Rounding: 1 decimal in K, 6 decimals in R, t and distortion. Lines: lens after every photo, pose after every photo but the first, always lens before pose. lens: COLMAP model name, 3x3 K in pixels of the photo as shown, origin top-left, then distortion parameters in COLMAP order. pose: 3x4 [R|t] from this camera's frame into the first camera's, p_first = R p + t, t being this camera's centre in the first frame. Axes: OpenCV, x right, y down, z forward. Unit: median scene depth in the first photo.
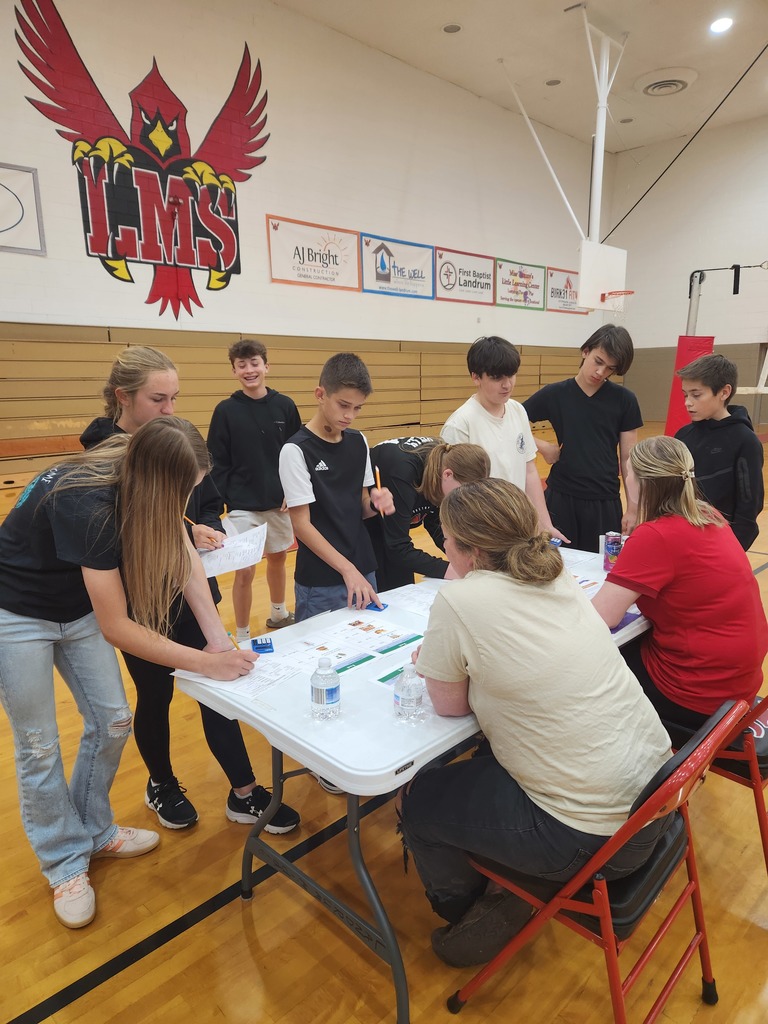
lens RADIAL K [[660.0, 0, 384.0], [0, 660.0, 512.0], [0, 0, 1]] dist [0.004285, -0.023028]
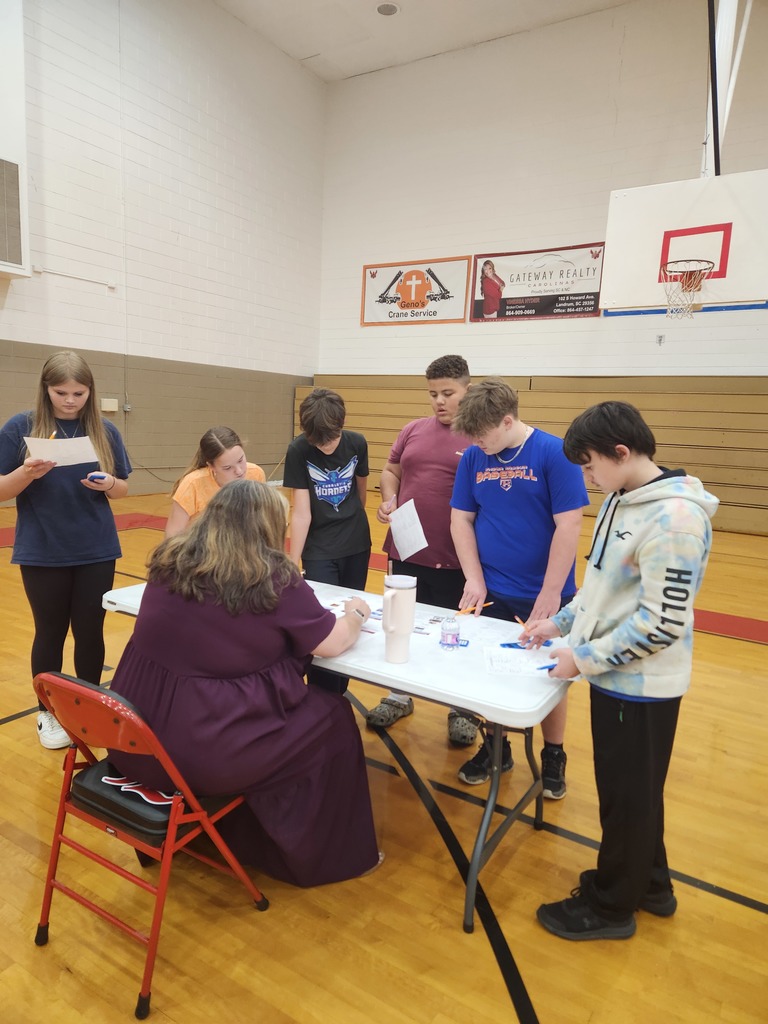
lens RADIAL K [[660.0, 0, 384.0], [0, 660.0, 512.0], [0, 0, 1]] dist [0.004285, -0.023028]
pose [[0.231452, 0.157158, -0.960068, 0.919068], [-0.243239, 0.964870, 0.099305, -0.171057], [0.941948, 0.210541, 0.261548, 0.813161]]
